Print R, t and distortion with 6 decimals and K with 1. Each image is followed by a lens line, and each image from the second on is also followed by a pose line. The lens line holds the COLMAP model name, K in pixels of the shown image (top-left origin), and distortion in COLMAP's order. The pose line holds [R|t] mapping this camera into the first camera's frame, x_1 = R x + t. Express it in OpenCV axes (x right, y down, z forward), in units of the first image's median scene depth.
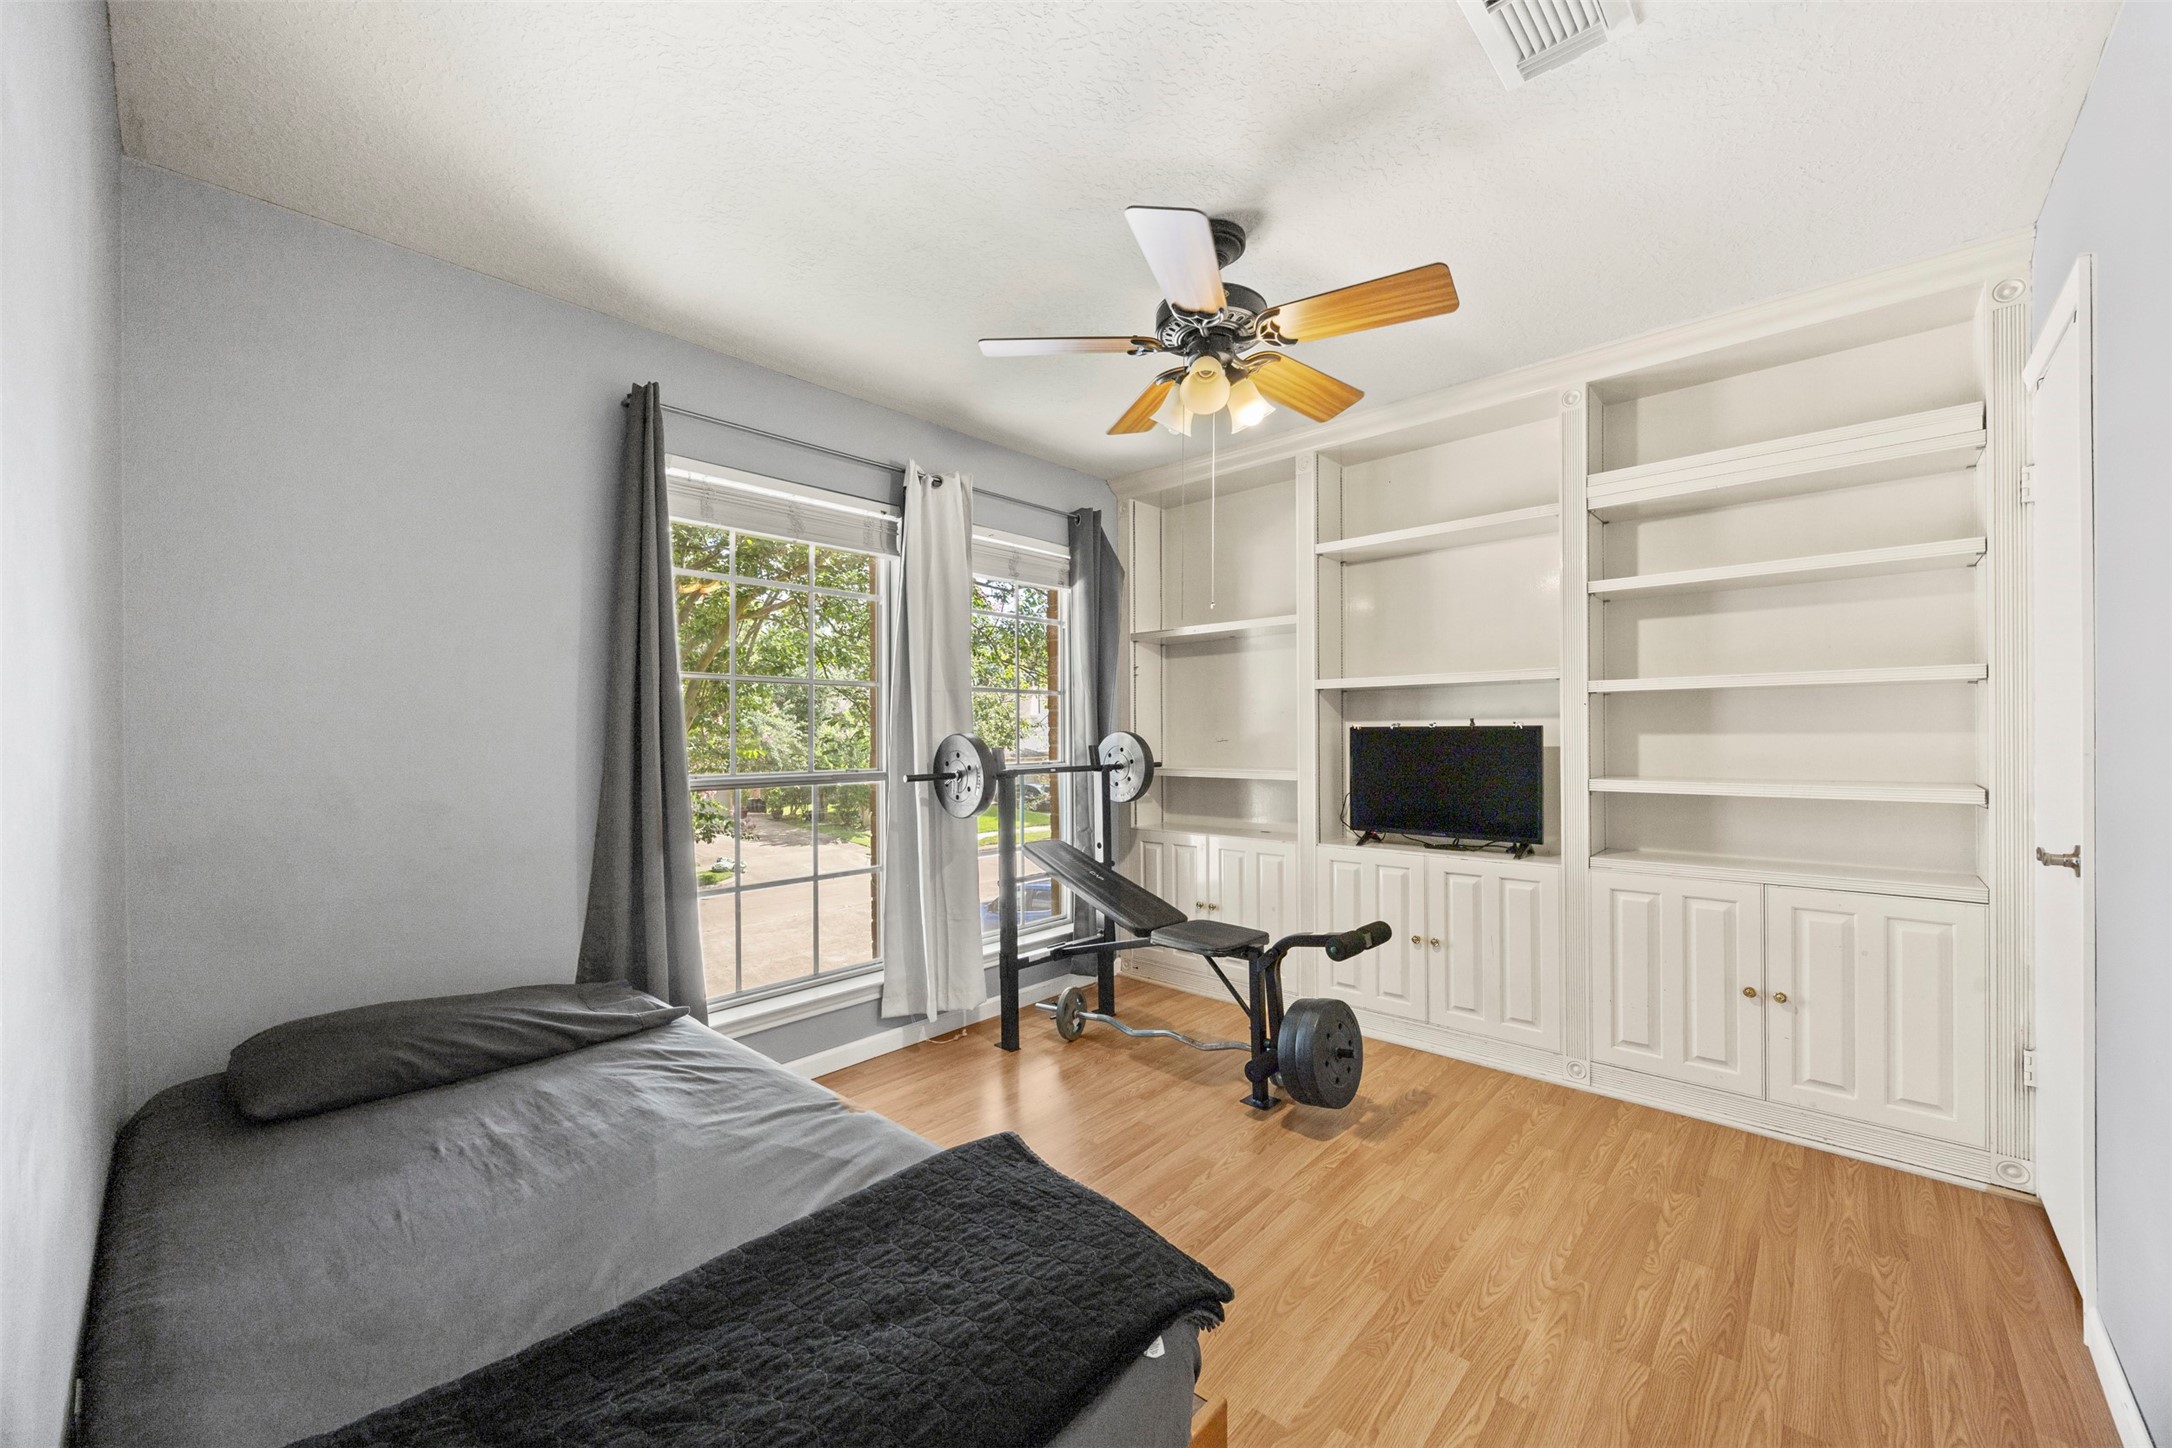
lens RADIAL K [[831.5, 0, 1089.0], [0, 831.5, 737.9], [0, 0, 1]] dist [0.000870, -0.000787]
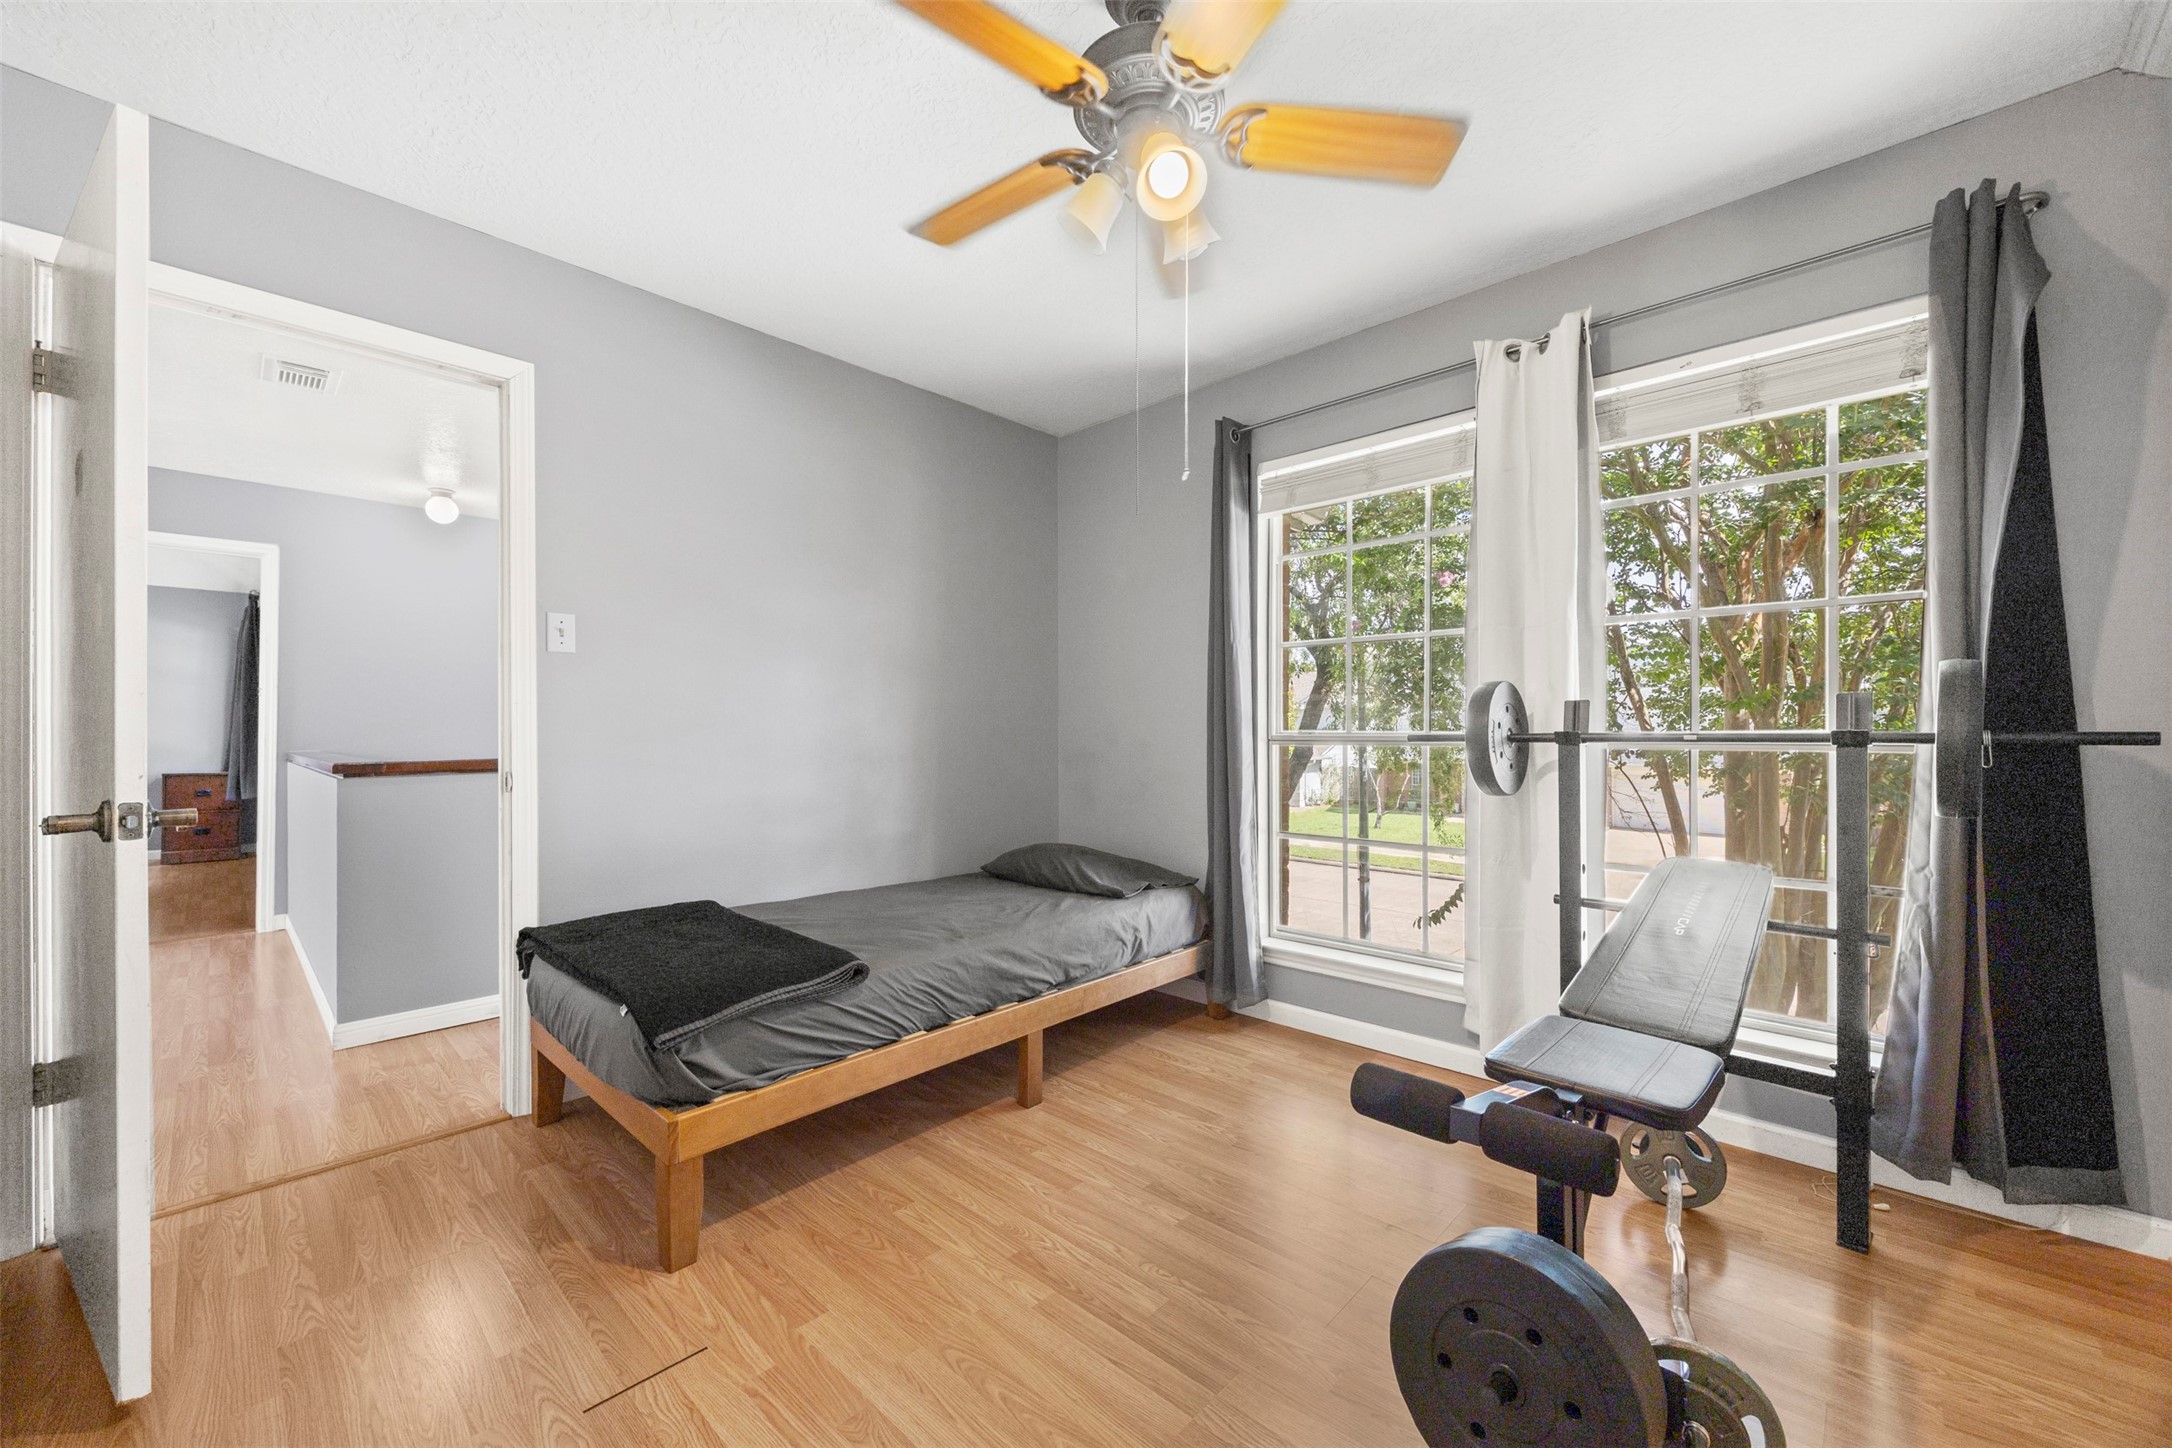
lens RADIAL K [[831.5, 0, 1089.1], [0, 831.5, 722.4], [0, 0, 1]] dist [0.000870, -0.000787]
pose [[-0.010015, 0.002485, -0.999947, 0.586005], [0.002111, 0.999995, 0.002464, 0.025816], [0.999948, -0.002086, -0.010020, 0.630944]]
